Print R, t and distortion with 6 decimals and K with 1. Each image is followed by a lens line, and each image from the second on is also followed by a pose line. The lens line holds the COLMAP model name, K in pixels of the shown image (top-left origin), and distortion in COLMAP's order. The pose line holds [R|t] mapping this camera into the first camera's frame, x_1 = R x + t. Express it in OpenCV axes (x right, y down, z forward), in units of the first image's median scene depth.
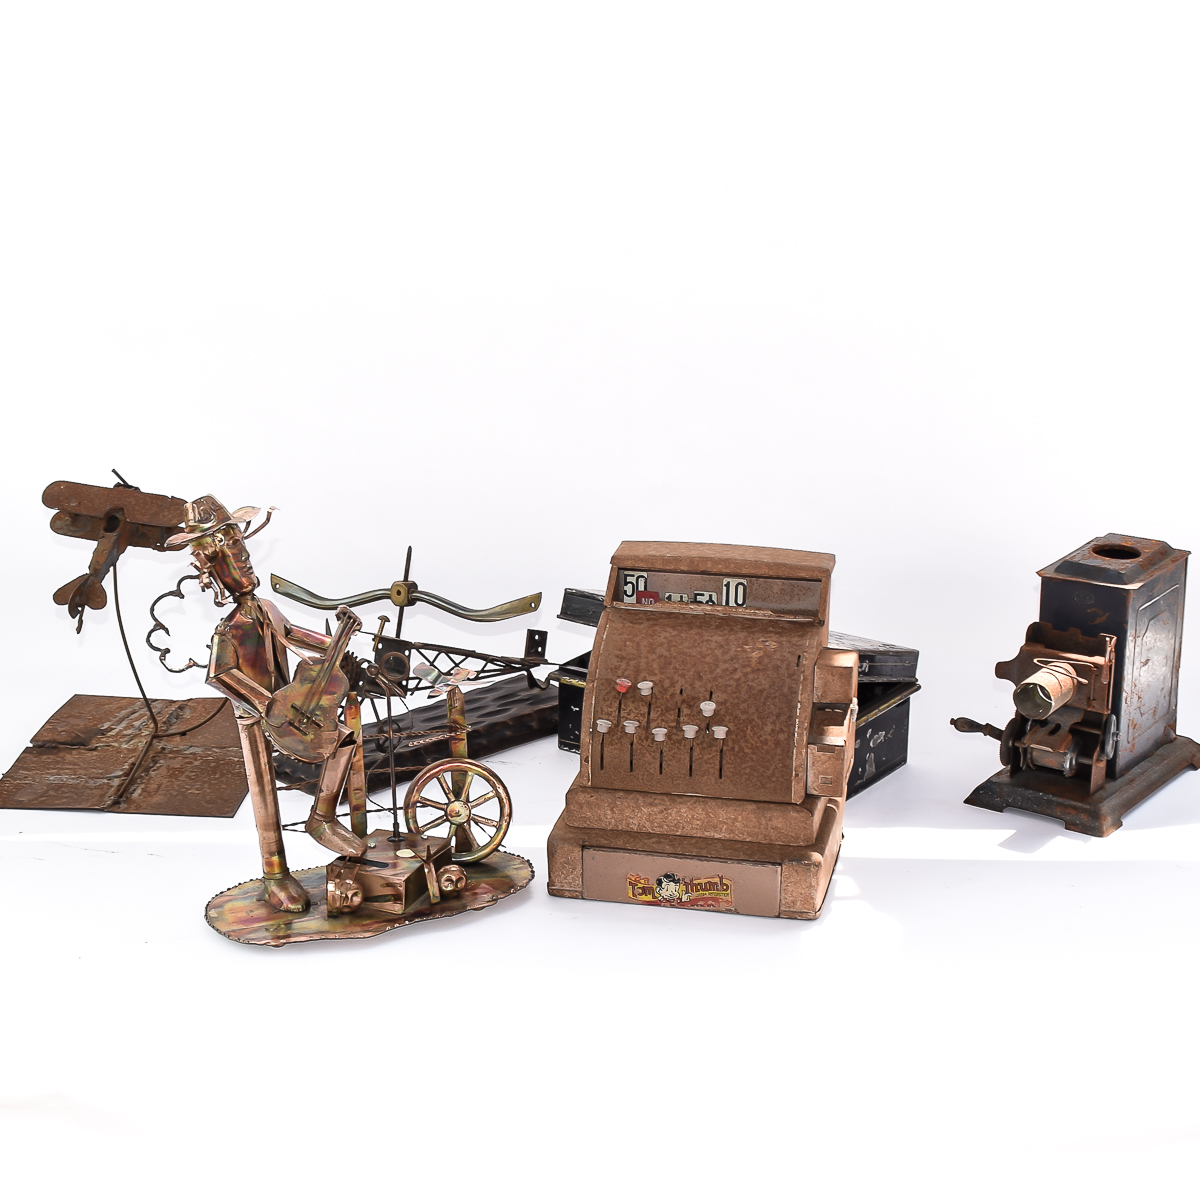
lens RADIAL K [[2452.3, 0, 600.0], [0, 2452.3, 600.0], [0, 0, 1]] dist [-0.210331, -0.078529]
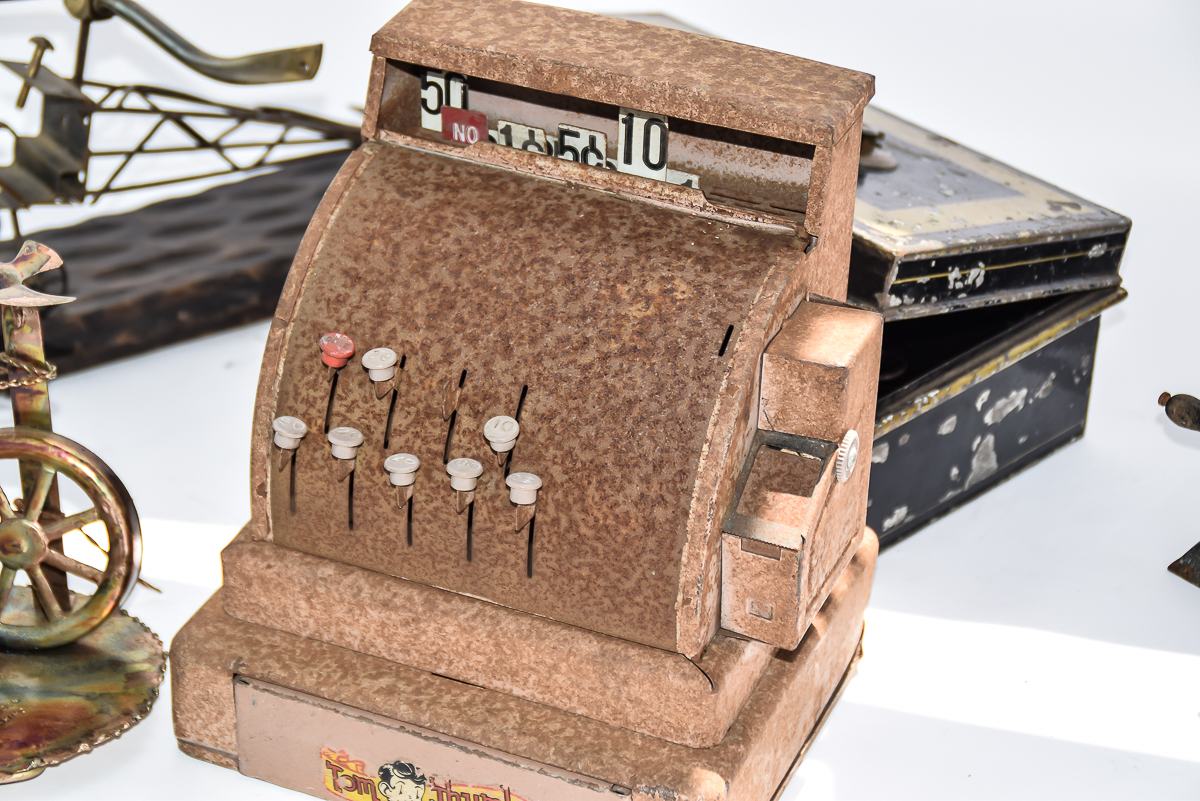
lens RADIAL K [[2986.3, 0, 600.0], [0, 2986.3, 400.5], [0, 0, 1]] dist [0.274738, -0.152308]
pose [[0.980187, 0.116041, -0.160523, 0.146374], [-0.071254, 0.962742, 0.260867, -0.103380], [0.184813, -0.244260, 0.951935, 0.480760]]
